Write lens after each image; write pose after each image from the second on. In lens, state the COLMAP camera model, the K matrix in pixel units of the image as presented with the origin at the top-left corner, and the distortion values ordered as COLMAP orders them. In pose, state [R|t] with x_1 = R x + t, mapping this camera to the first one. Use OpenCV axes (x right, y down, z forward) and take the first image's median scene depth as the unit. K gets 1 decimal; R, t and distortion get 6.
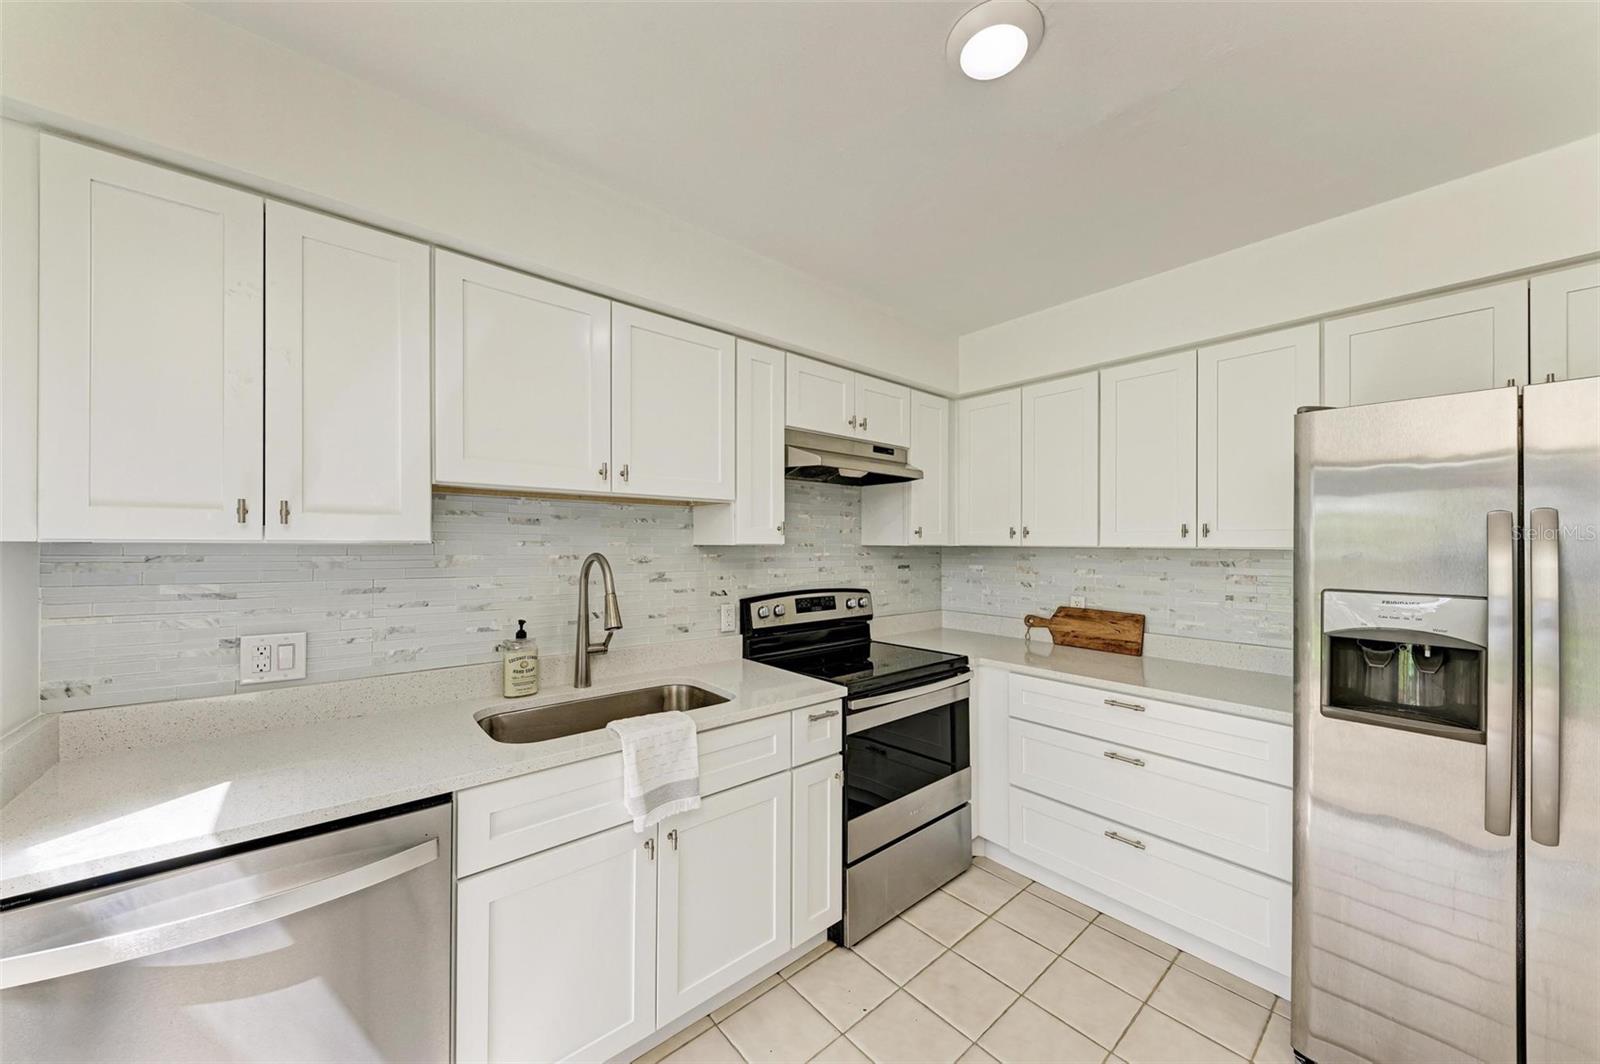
lens RADIAL K [[564.8, 0, 804.7], [0, 564.8, 543.0], [0, 0, 1]] dist [0.004652, -0.000370]
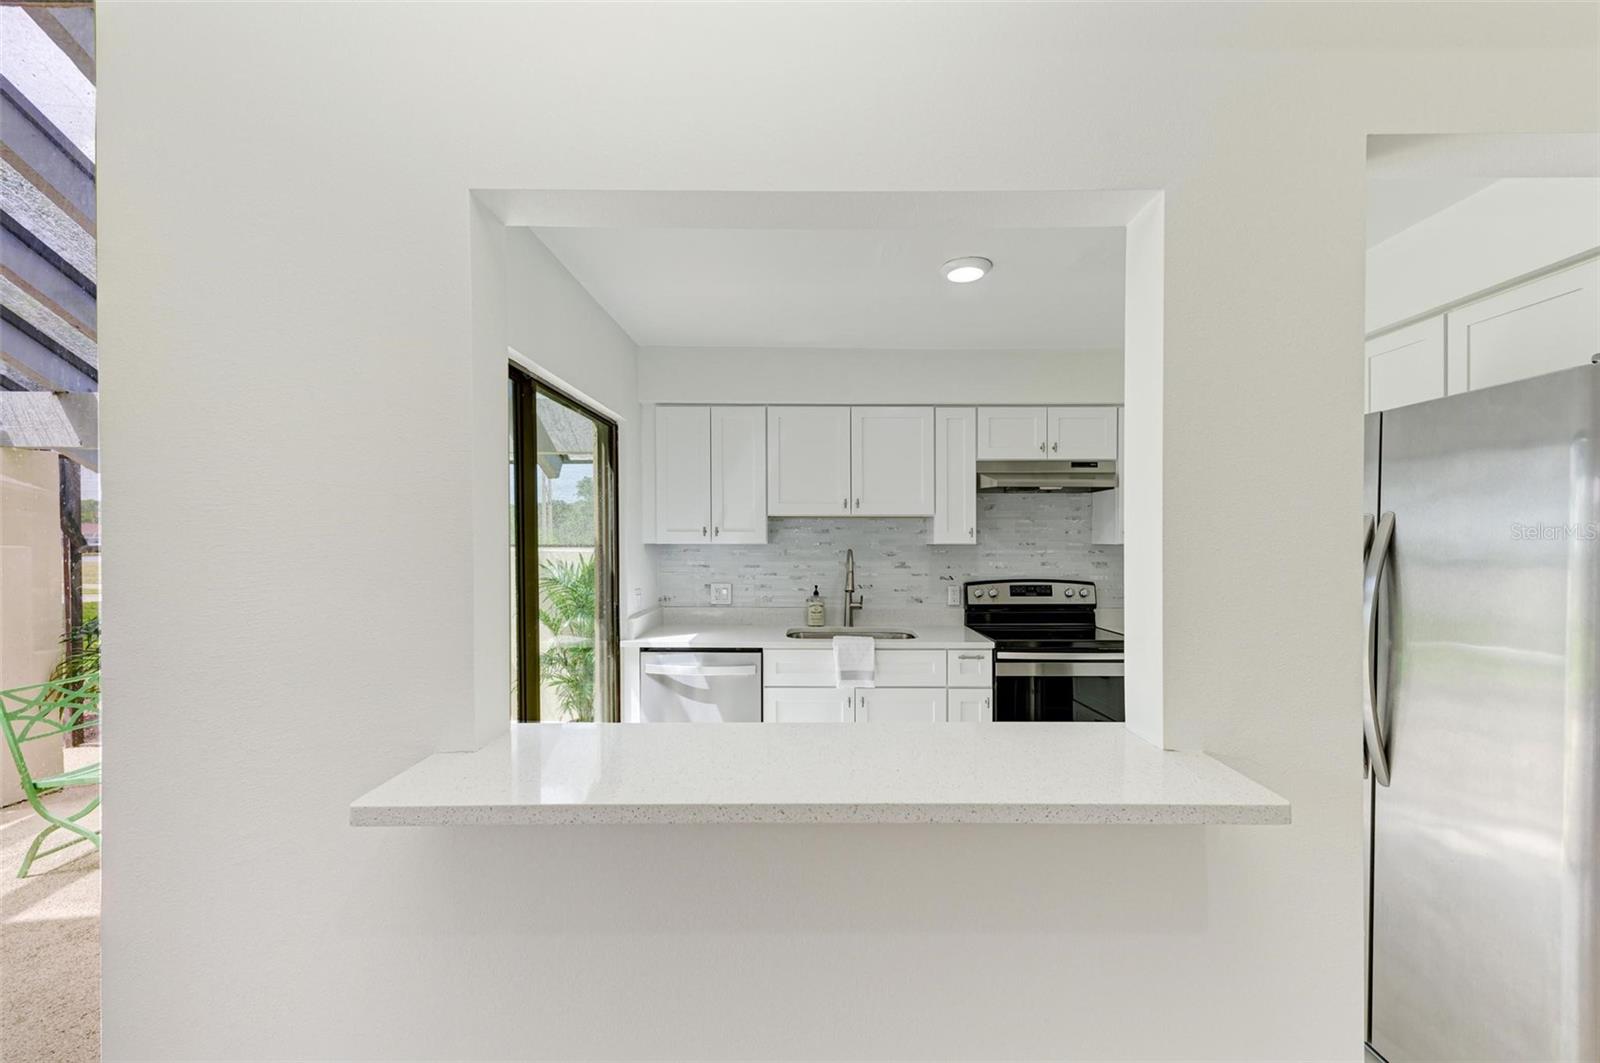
lens RADIAL K [[623.8, 0, 810.7], [0, 623.8, 541.6], [0, 0, 1]] dist [0.001557, 0.000153]
pose [[0.755441, -0.004782, -0.655199, 0.676858], [0.005011, 0.999986, -0.001521, -0.002759], [0.655197, -0.002134, 0.755455, -0.455231]]
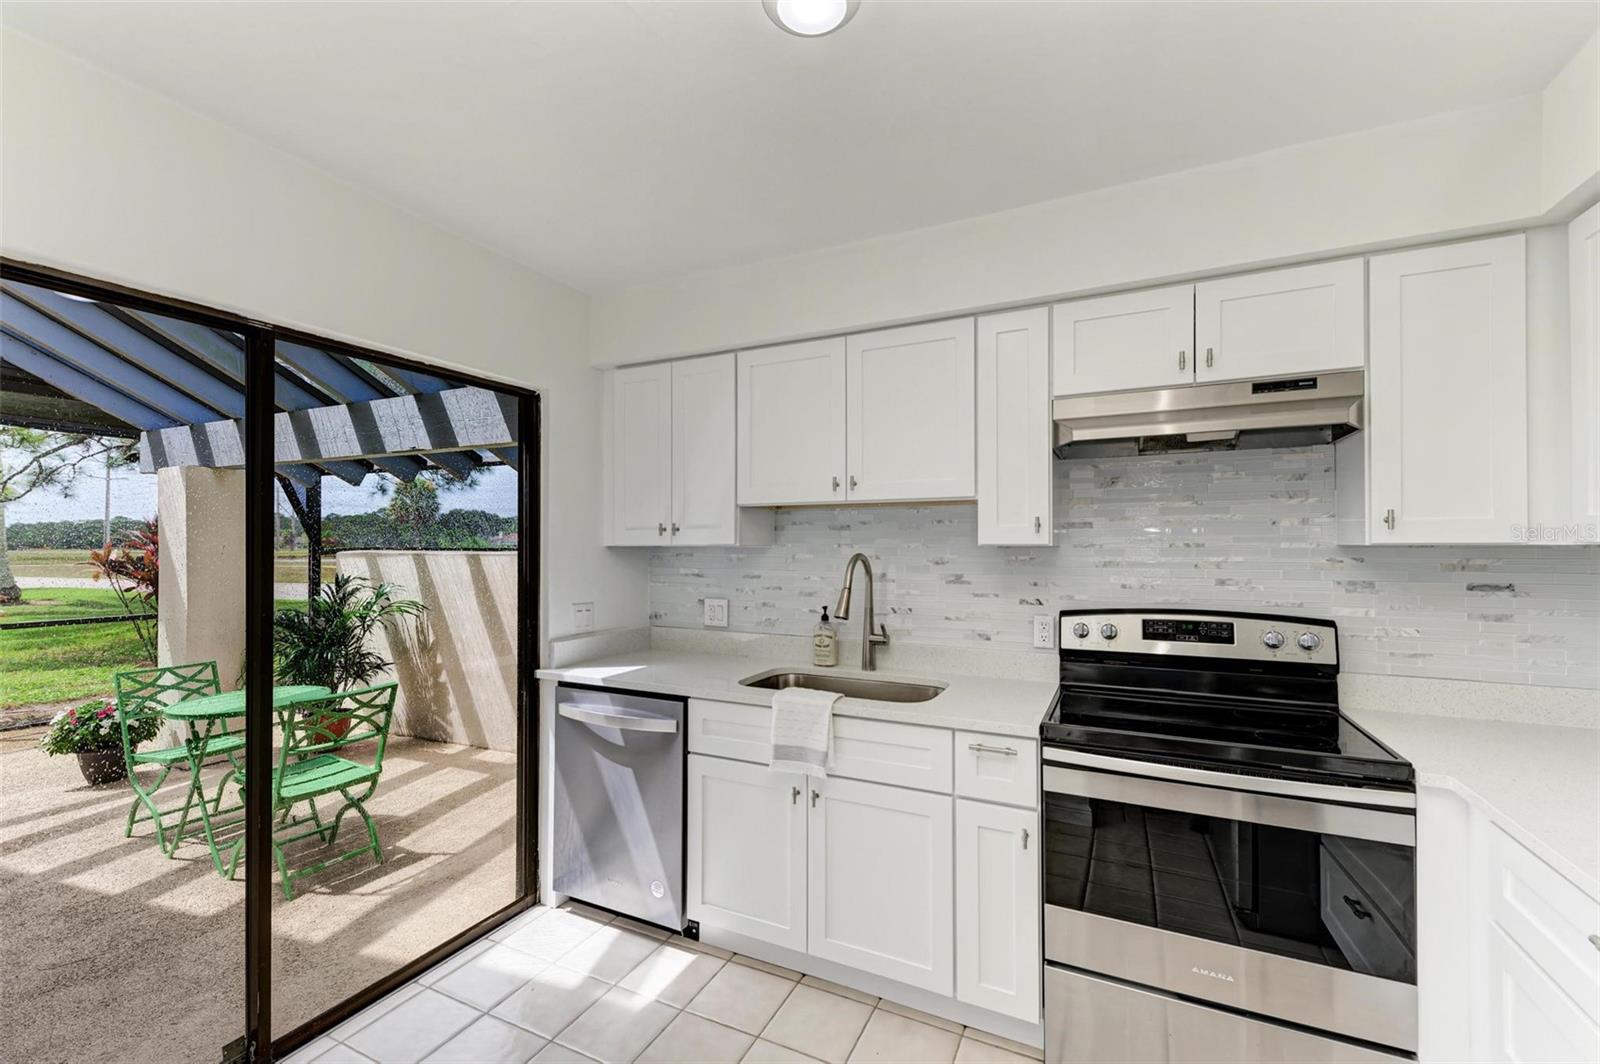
lens RADIAL K [[661.8, 0, 801.8], [0, 661.8, 540.9], [0, 0, 1]] dist [0.010713, -0.000144]
pose [[0.396049, -0.015418, -0.918100, 0.694410], [0.004480, 0.999880, -0.014859, 0.010036], [0.918219, 0.001772, 0.396070, 0.299525]]
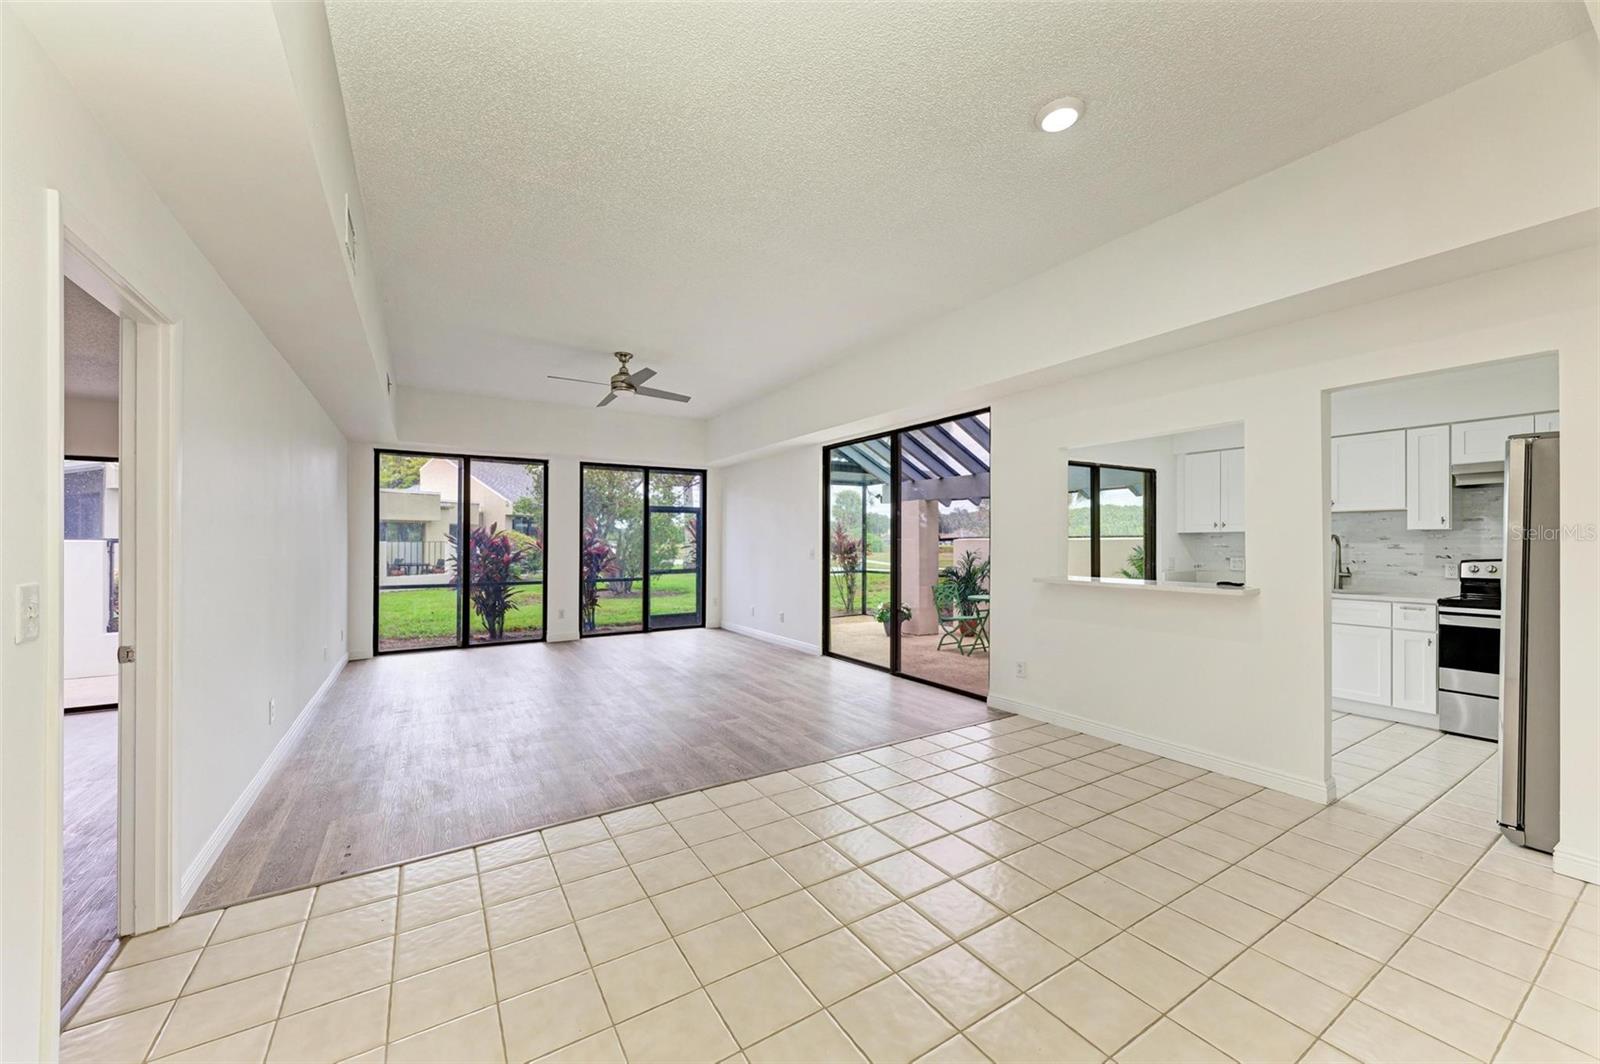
lens RADIAL K [[593.3, 0, 801.4], [0, 593.3, 538.0], [0, 0, 1]] dist [0.001262, -0.000258]
pose [[-0.158597, -0.012429, -0.987265, 2.221370], [0.001402, 0.999917, -0.012813, 0.053972], [0.987342, -0.003416, -0.158567, -0.787414]]
